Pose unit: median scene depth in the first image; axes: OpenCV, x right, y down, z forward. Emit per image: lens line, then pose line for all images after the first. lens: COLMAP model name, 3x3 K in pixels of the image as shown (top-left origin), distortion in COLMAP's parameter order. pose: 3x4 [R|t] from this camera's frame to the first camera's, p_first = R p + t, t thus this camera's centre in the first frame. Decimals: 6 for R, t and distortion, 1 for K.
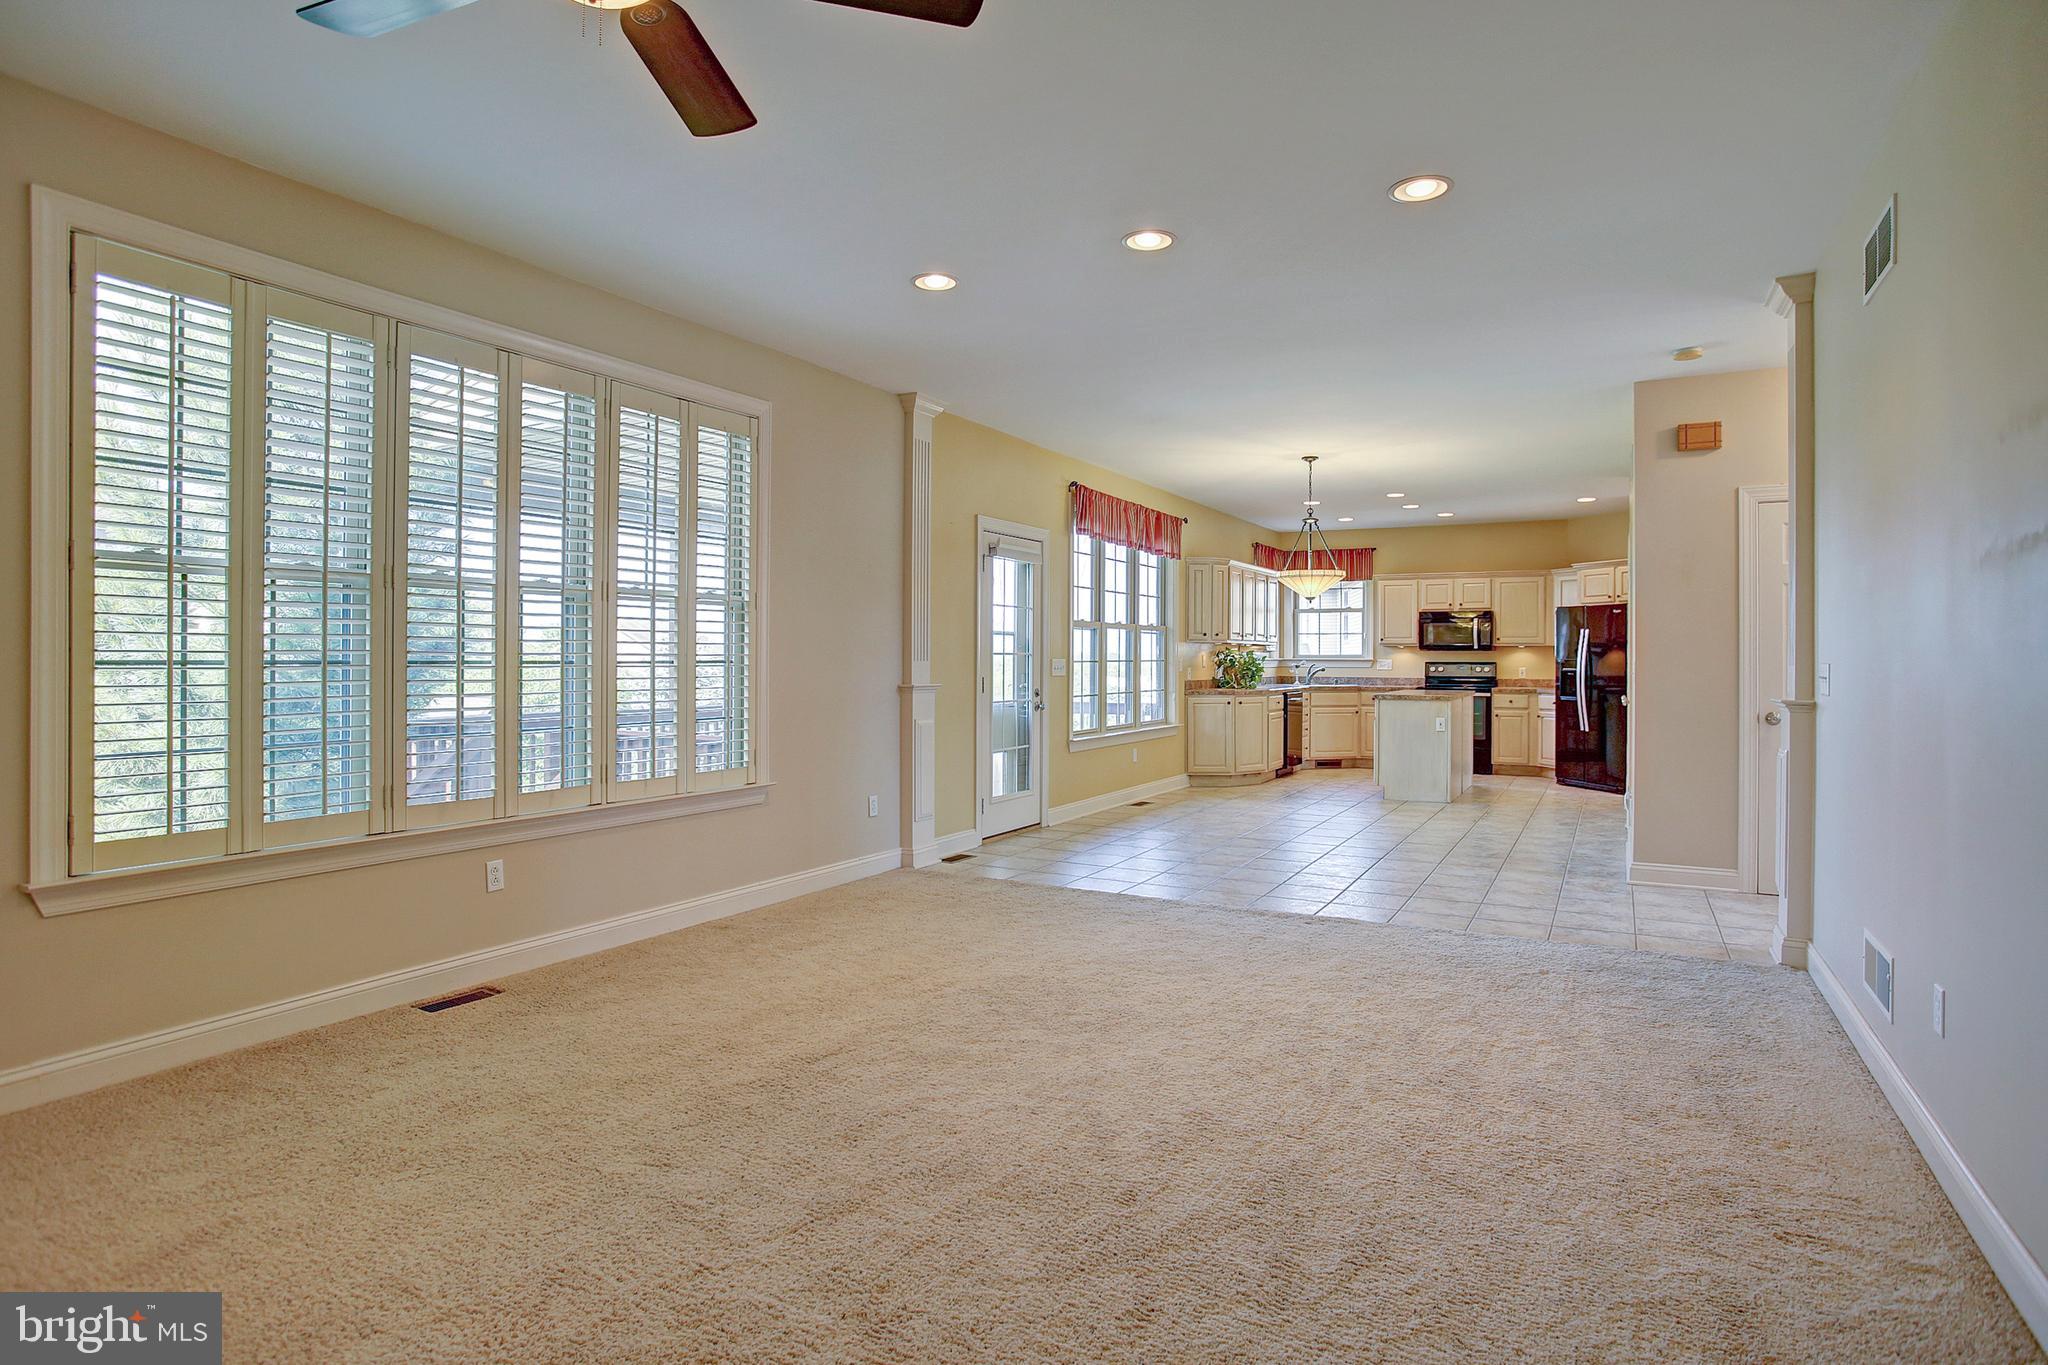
lens RADIAL K [[1066.9, 0, 1024.0], [0, 1066.9, 682.5], [0, 0, 1]] dist [-0.039787, -0.000154]
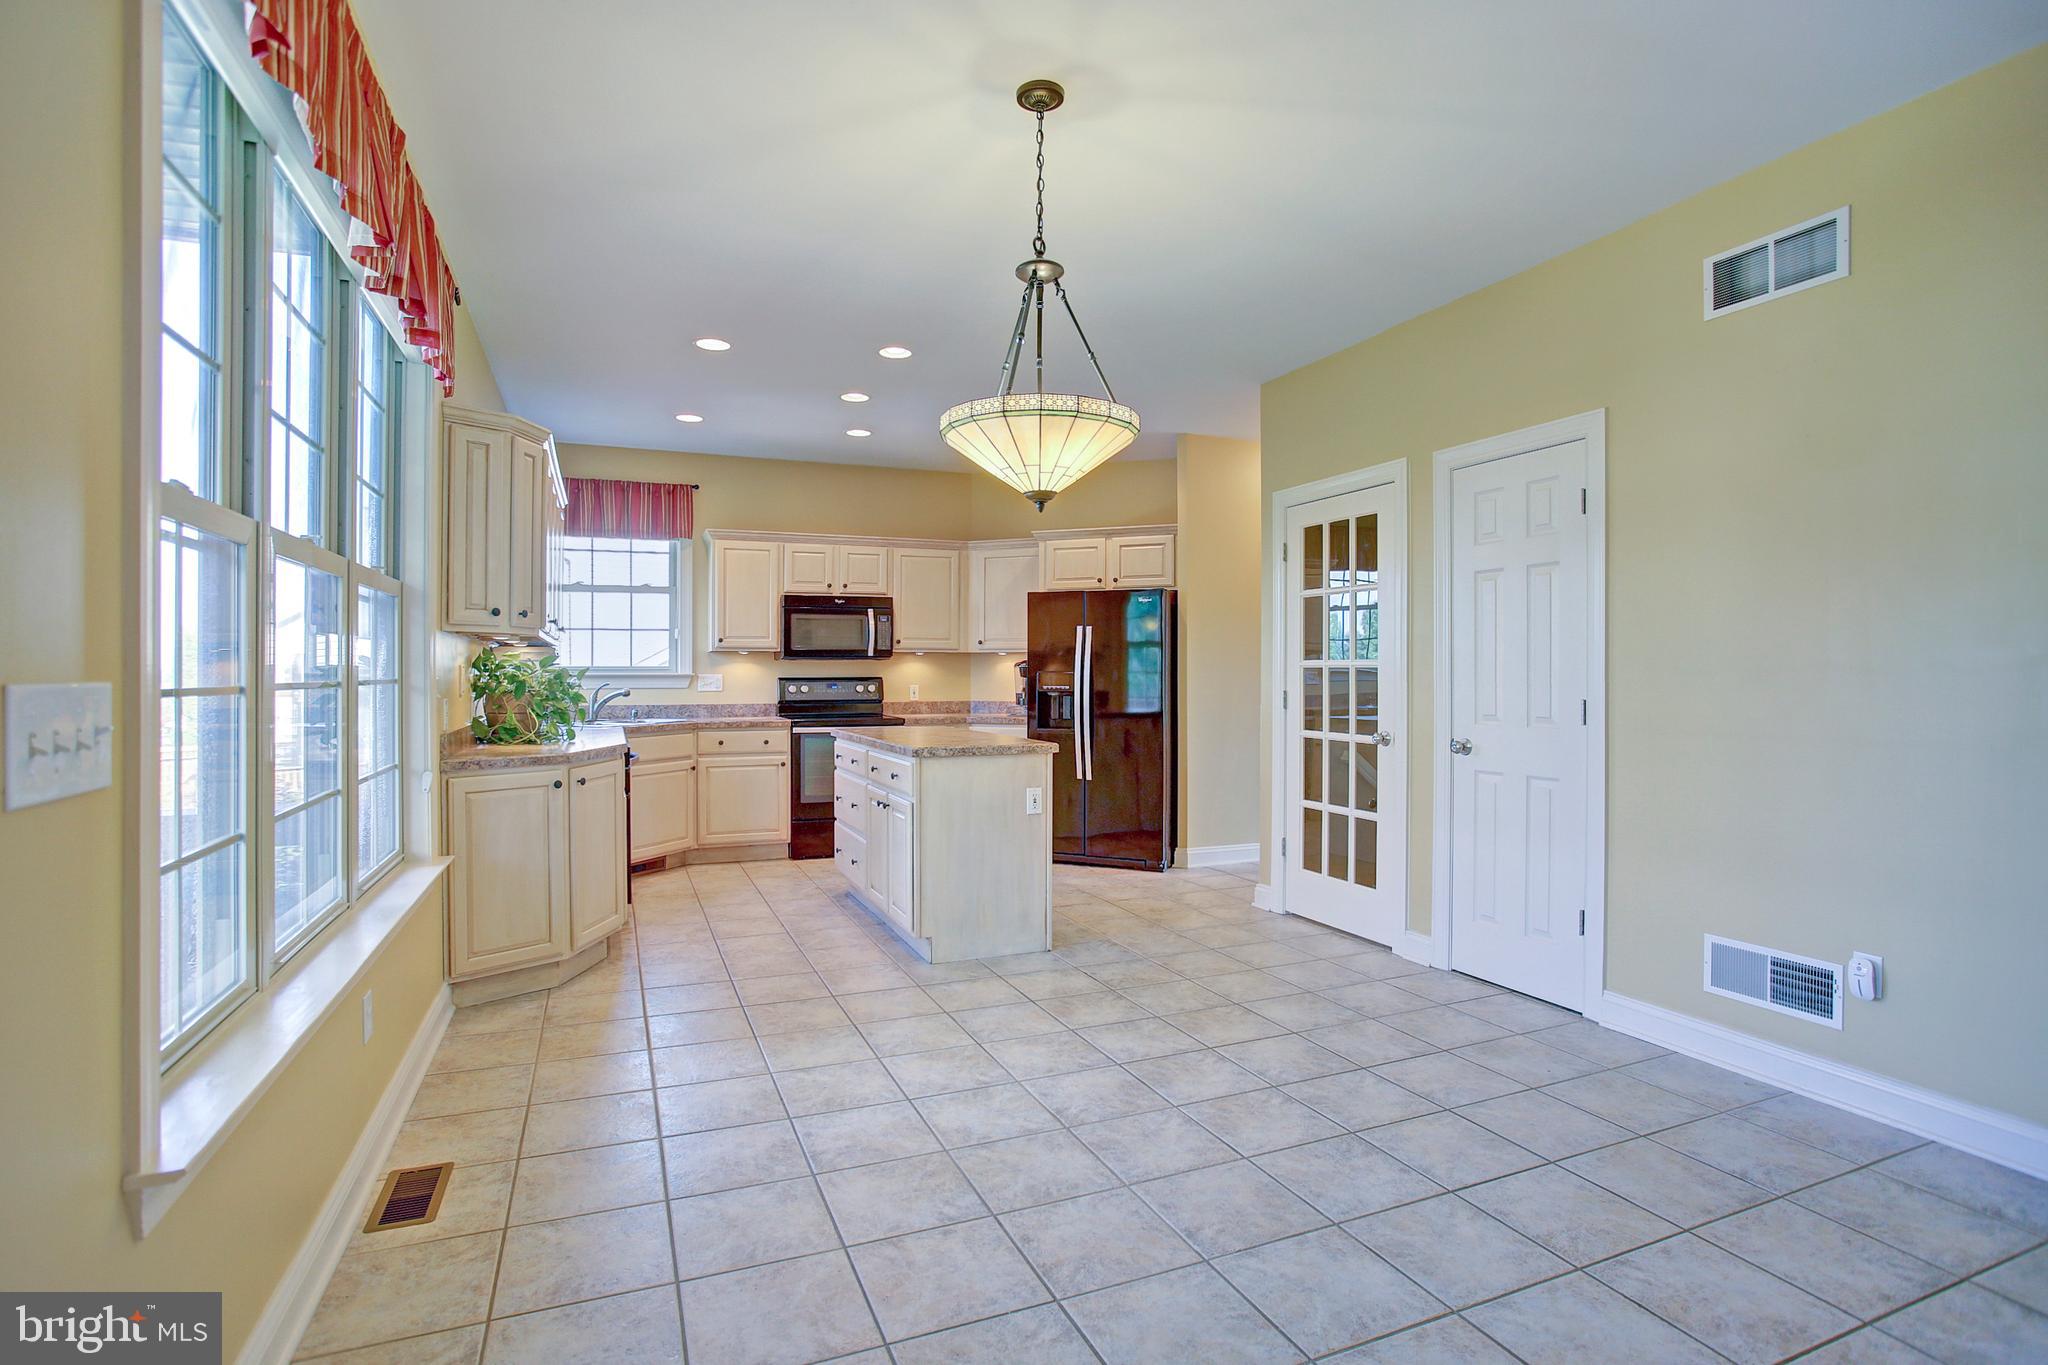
lens RADIAL K [[1000.6, 0, 994.4], [0, 1000.6, 683.4], [0, 0, 1]] dist [-0.063636, 0.000237]
pose [[0.639587, -0.011042, 0.768639, 0.011537], [0.019916, 0.999799, -0.002210, -0.013114], [-0.768460, 0.016722, 0.639679, 0.573409]]
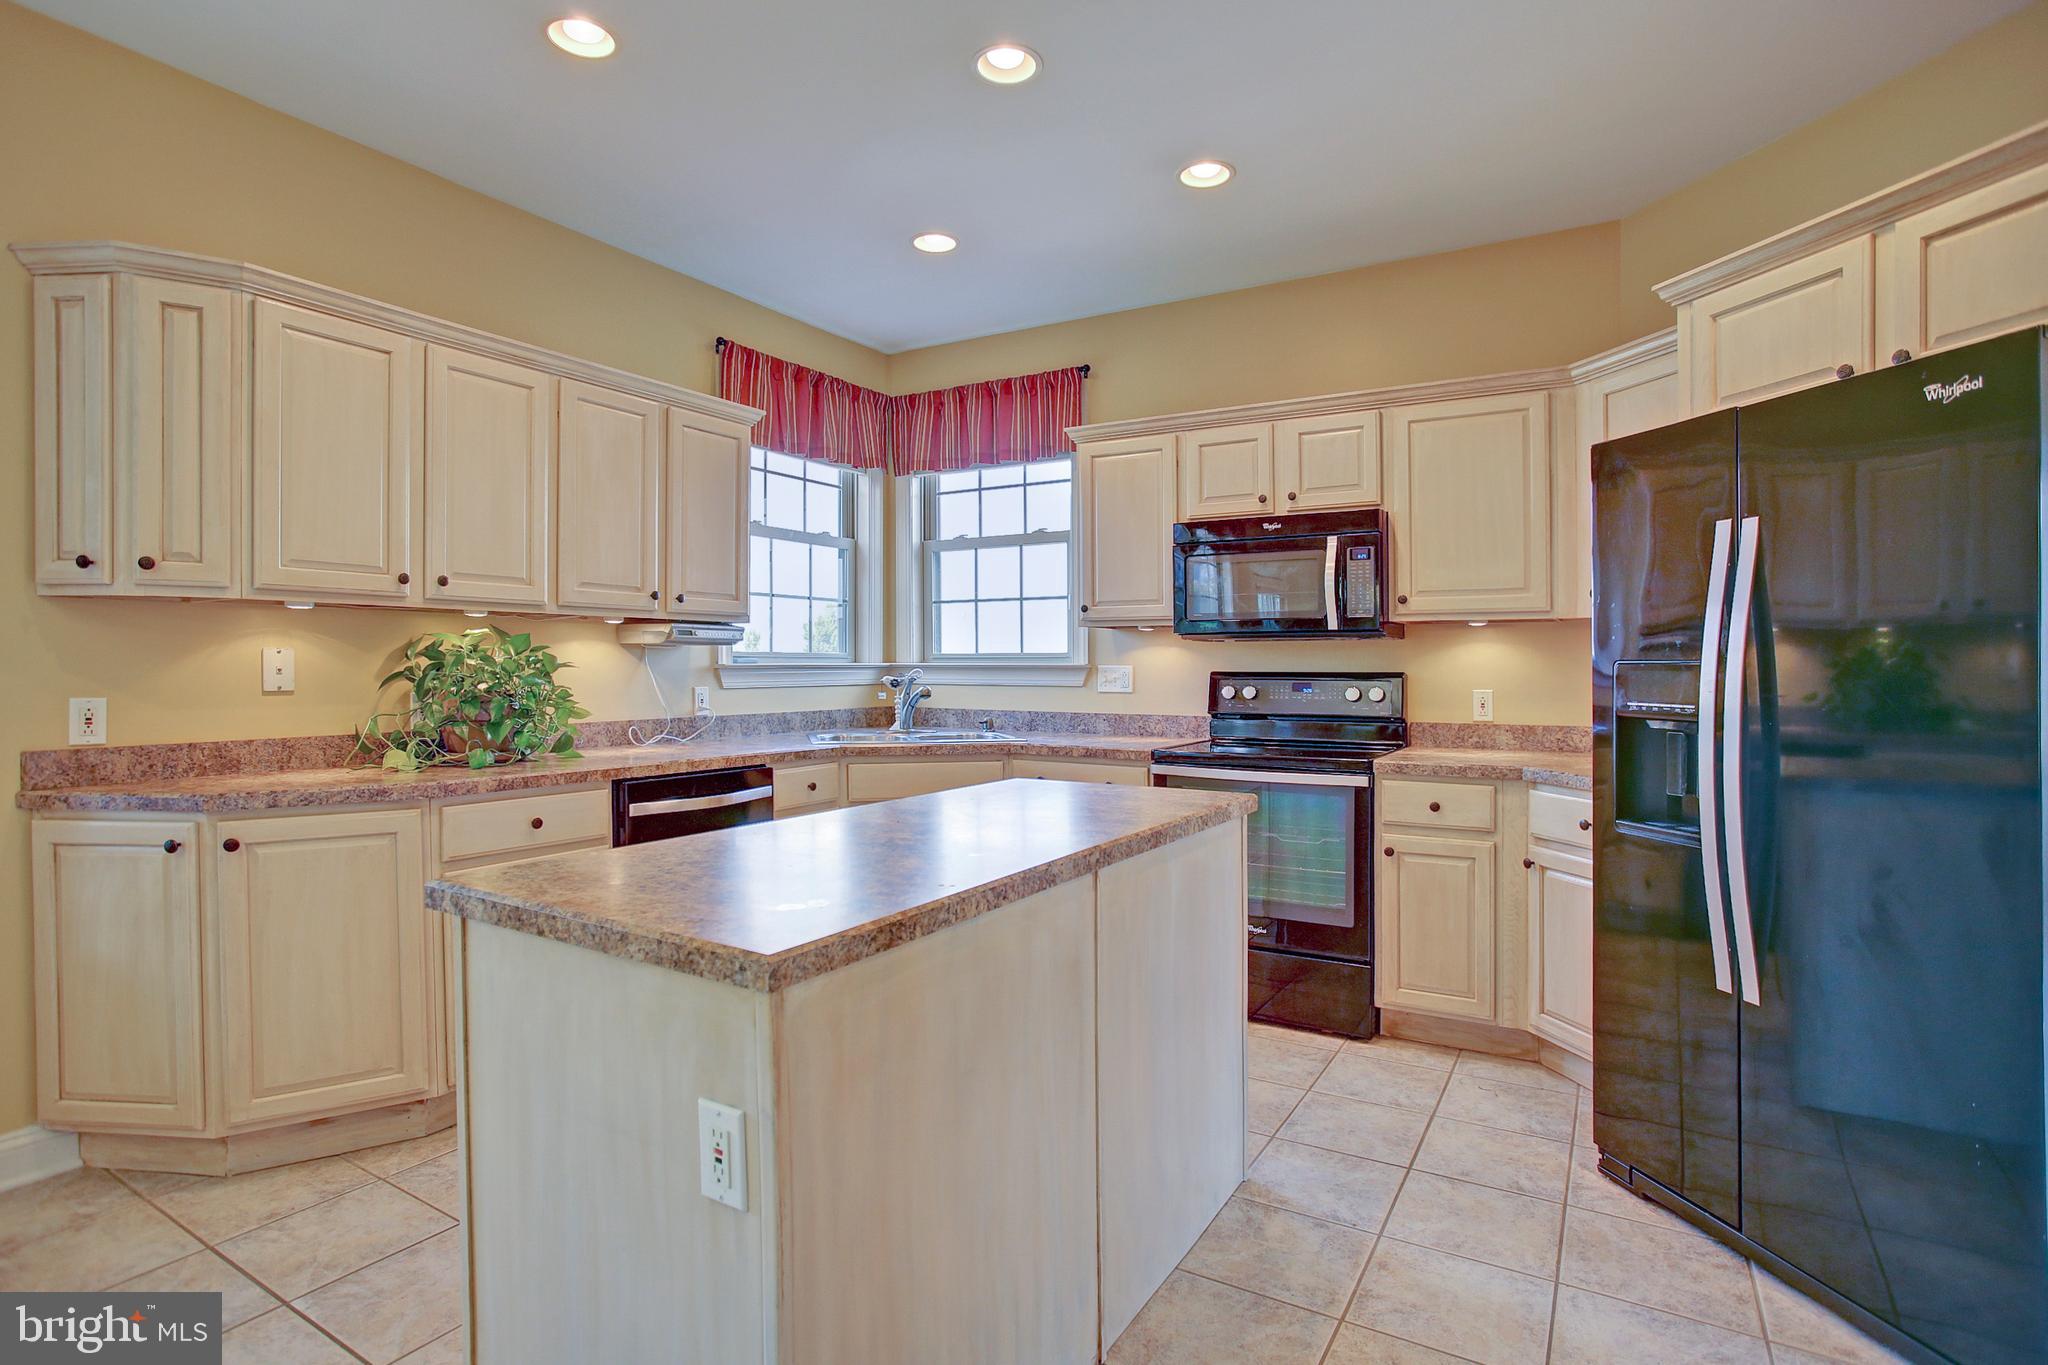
lens RADIAL K [[1029.8, 0, 1009.3], [0, 1029.8, 671.2], [0, 0, 1]] dist [-0.066530, 0.029407]
pose [[0.999006, 0.000985, -0.044566, 0.352245], [-0.001677, 0.999879, -0.015486, -0.015241], [0.044545, 0.015545, 0.998886, 0.707244]]
